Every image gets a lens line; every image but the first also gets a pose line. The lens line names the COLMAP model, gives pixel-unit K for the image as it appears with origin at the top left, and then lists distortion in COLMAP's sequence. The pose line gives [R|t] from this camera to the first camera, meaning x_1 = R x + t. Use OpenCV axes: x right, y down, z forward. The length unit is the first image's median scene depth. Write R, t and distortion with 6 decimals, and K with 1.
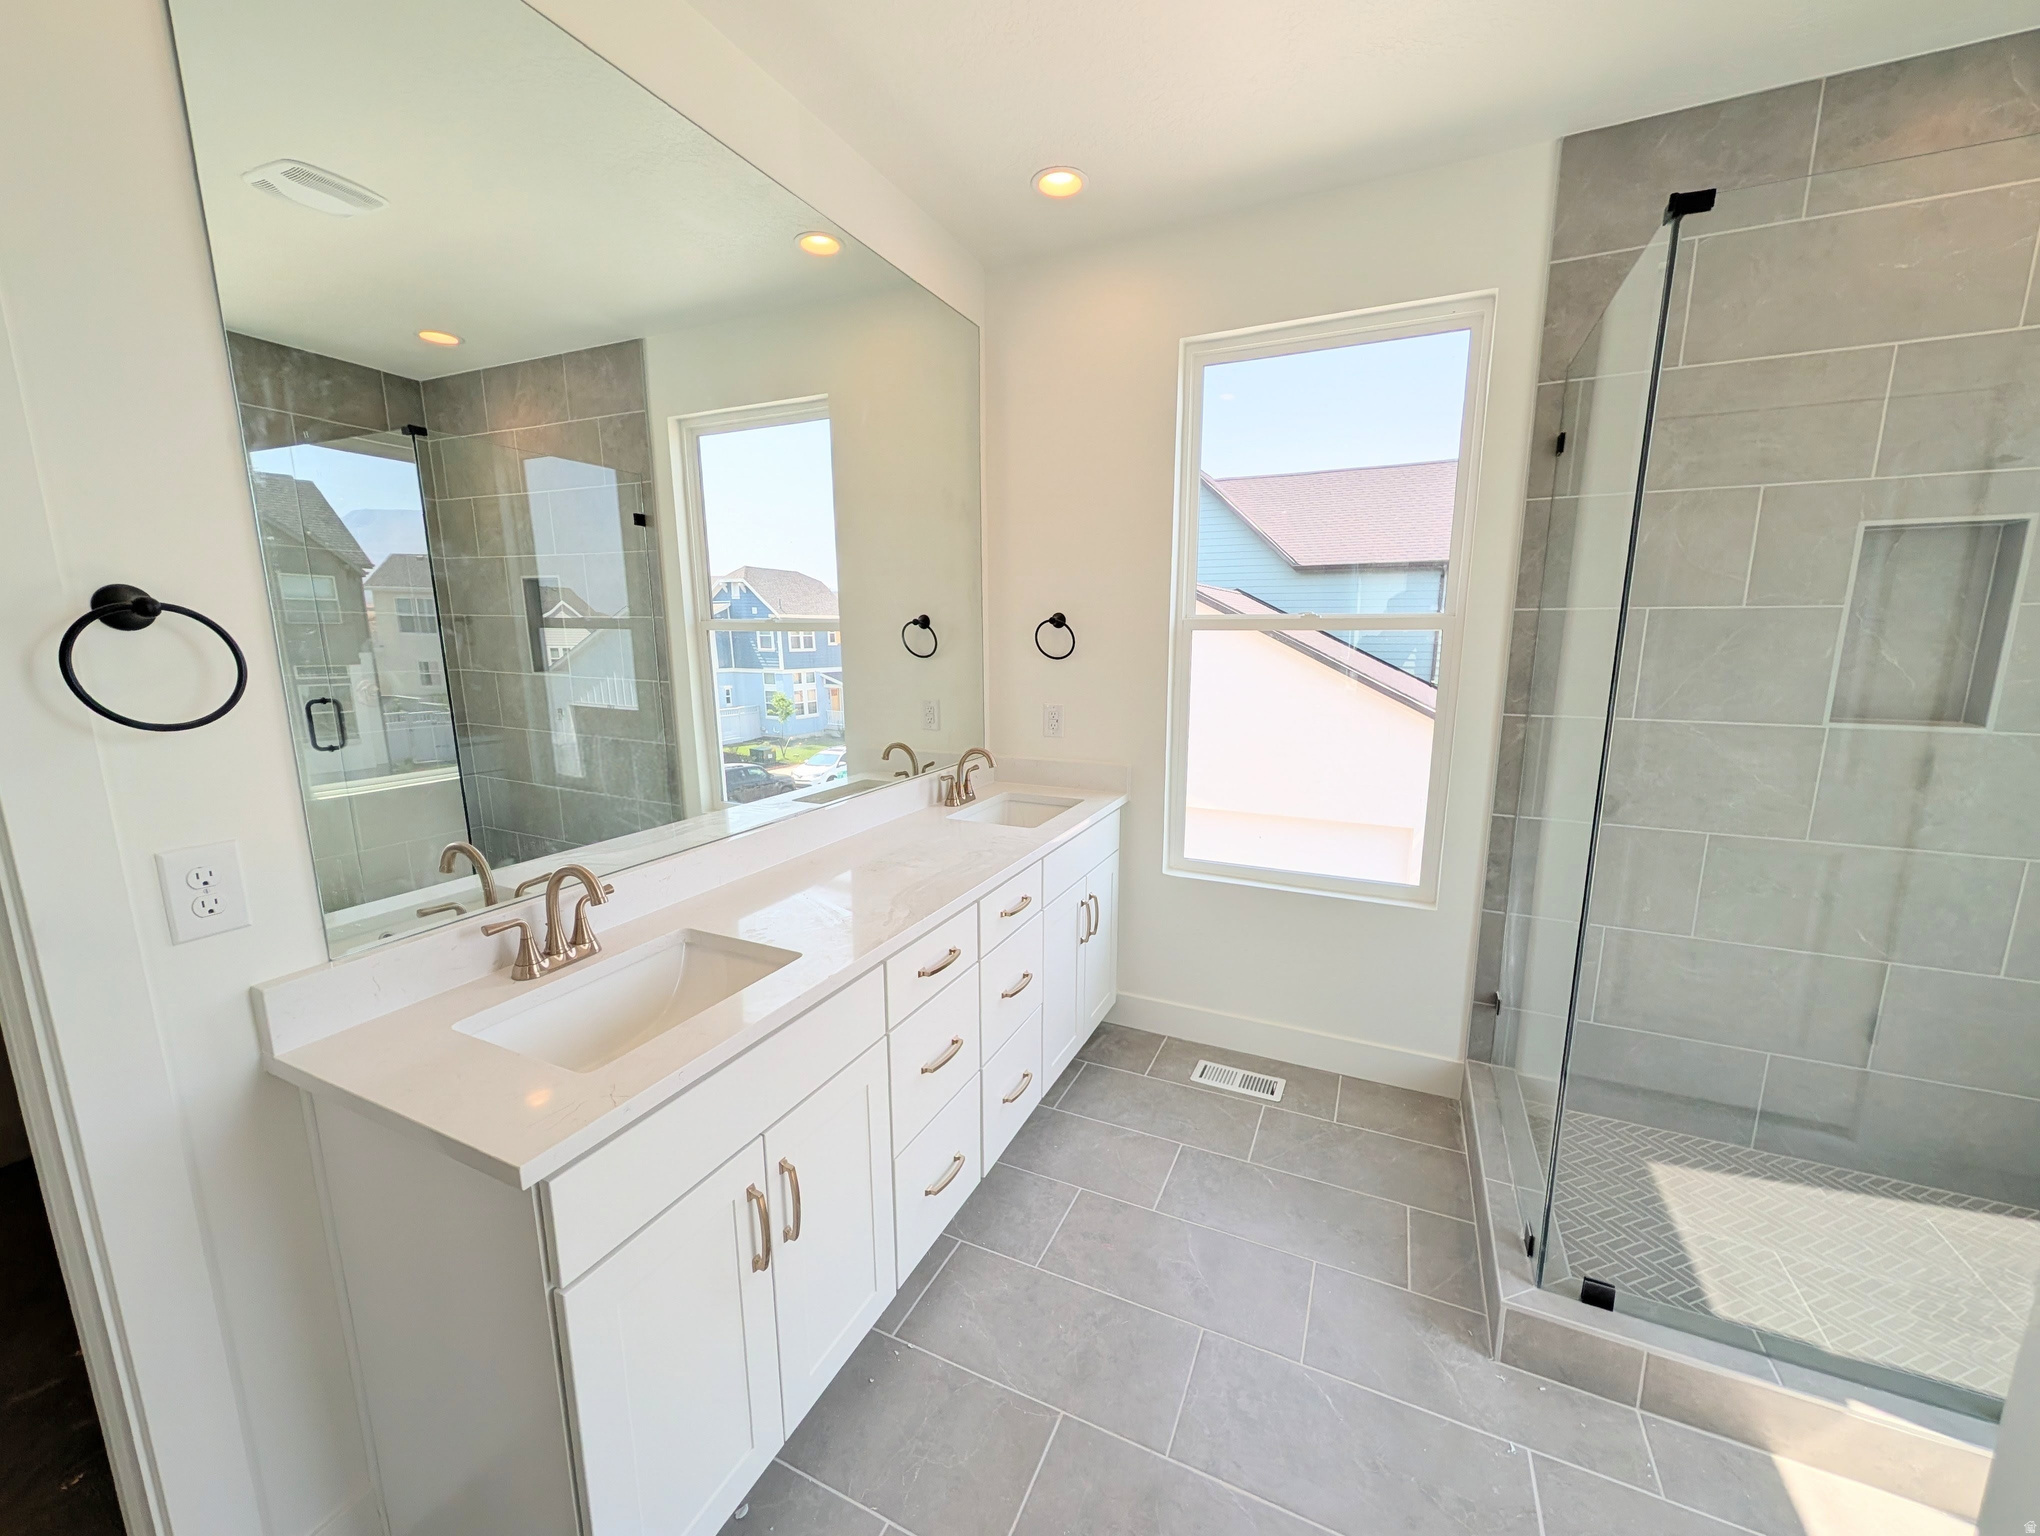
lens RADIAL K [[788.9, 0, 1016.4], [0, 788.9, 768.3], [0, 0, 1]] dist [0.001357, 0.000281]
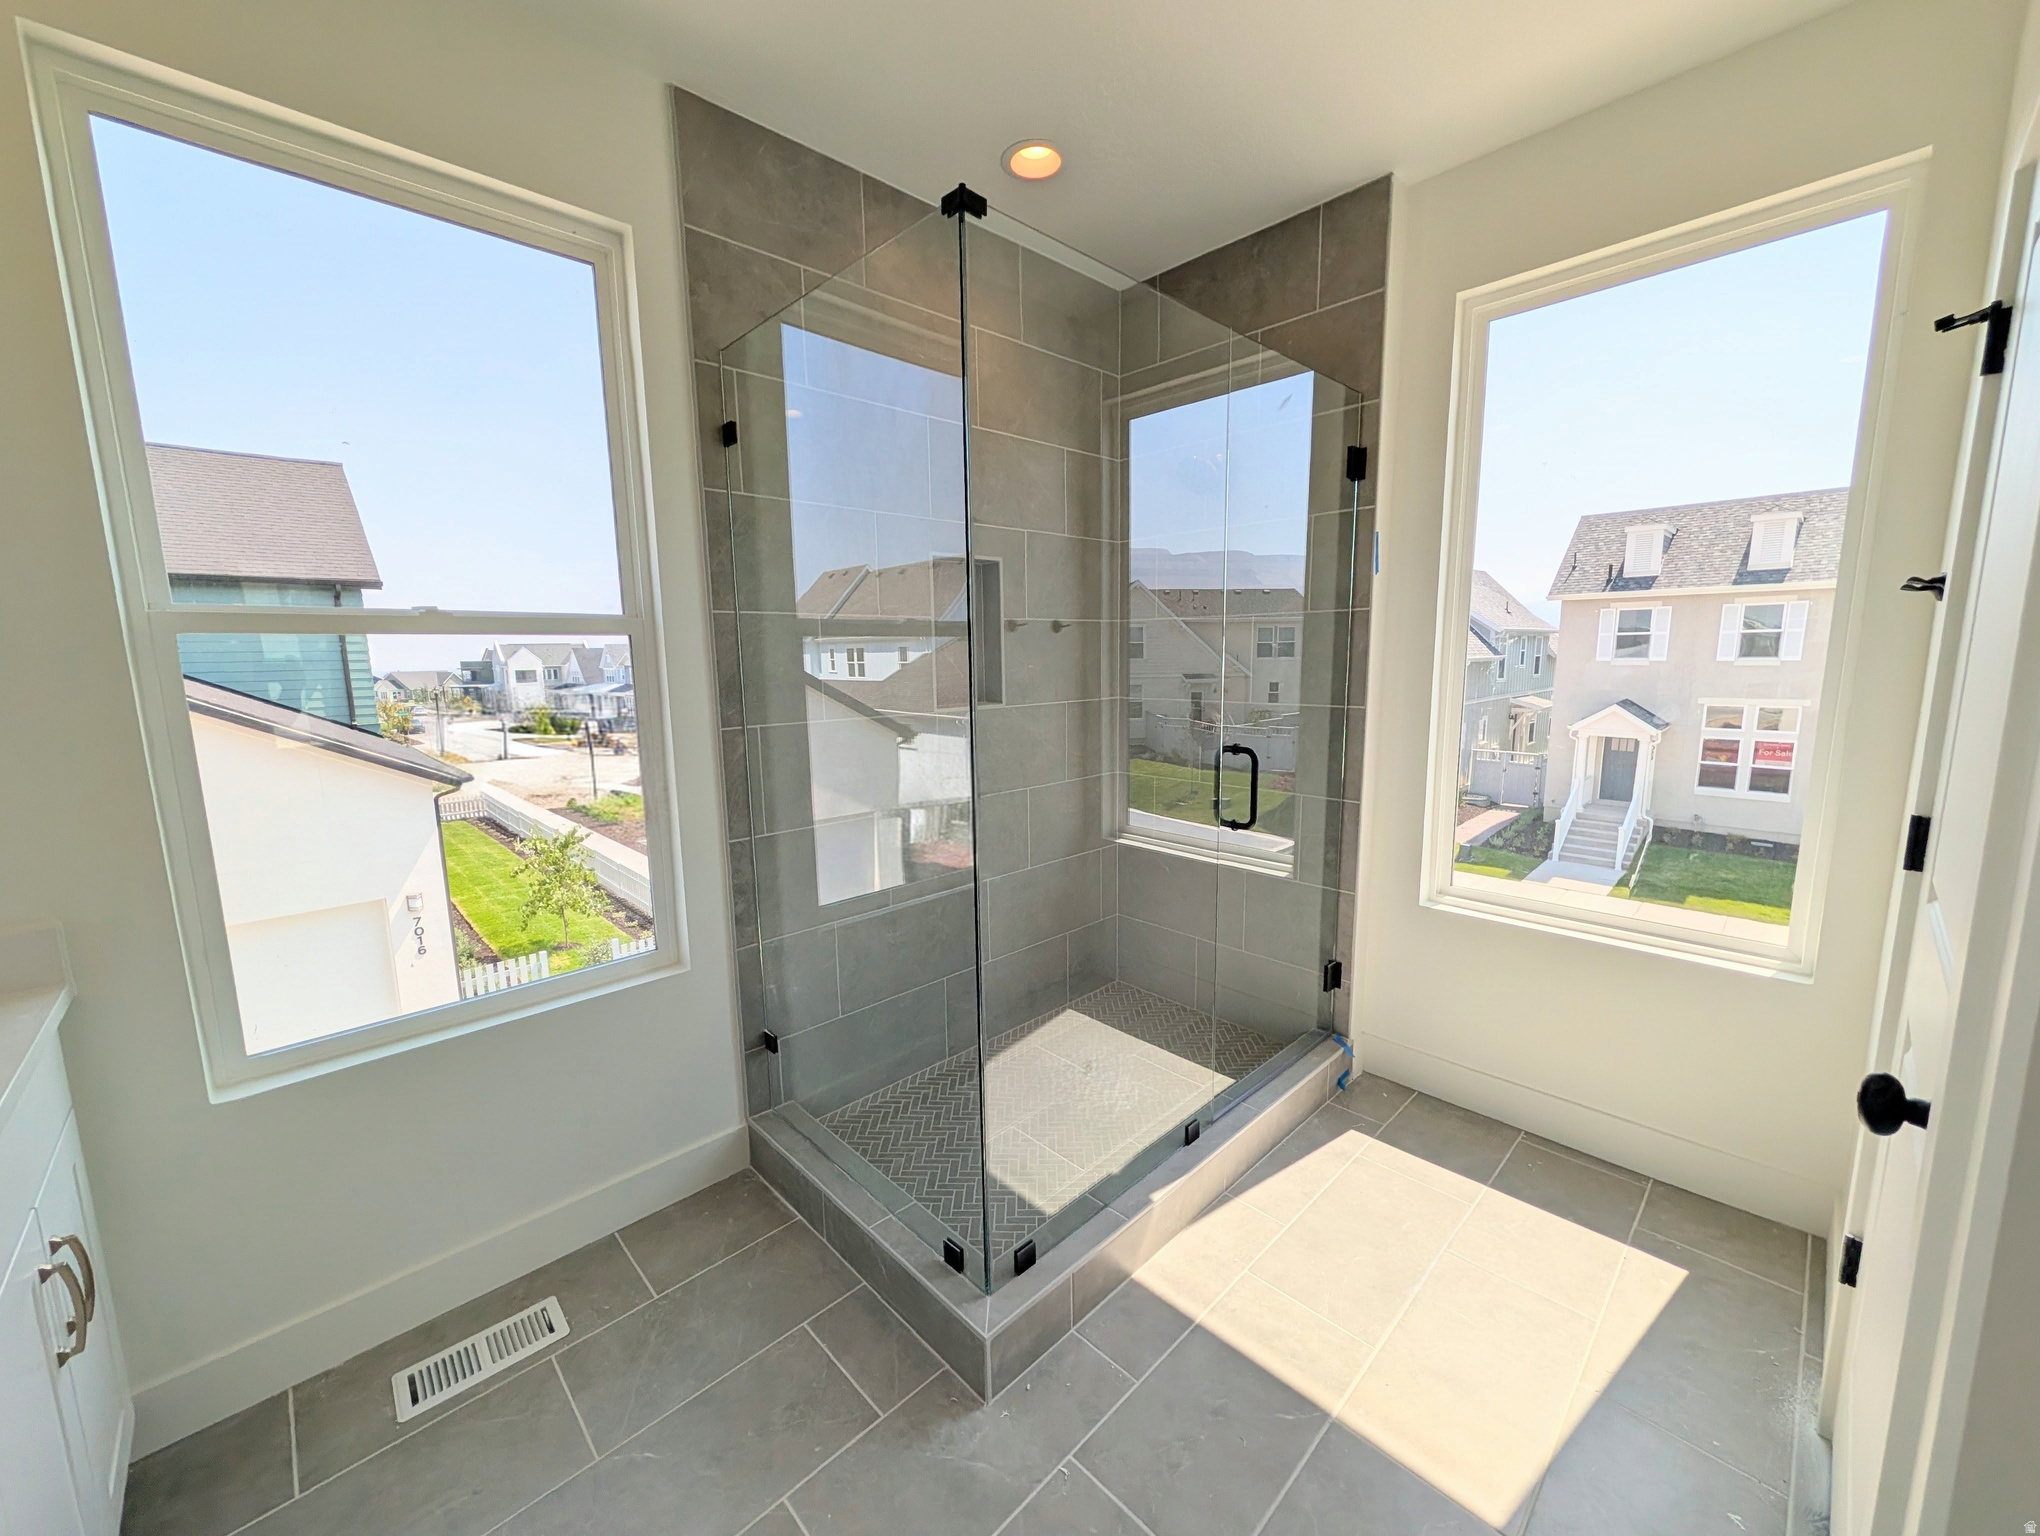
lens RADIAL K [[788.9, 0, 1016.4], [0, 788.9, 768.3], [0, 0, 1]] dist [0.001357, 0.000281]
pose [[0.344995, -0.138753, 0.928292, -0.098044], [0.177711, 0.980780, 0.080553, -0.036091], [-0.921628, 0.137177, 0.363022, 0.364684]]
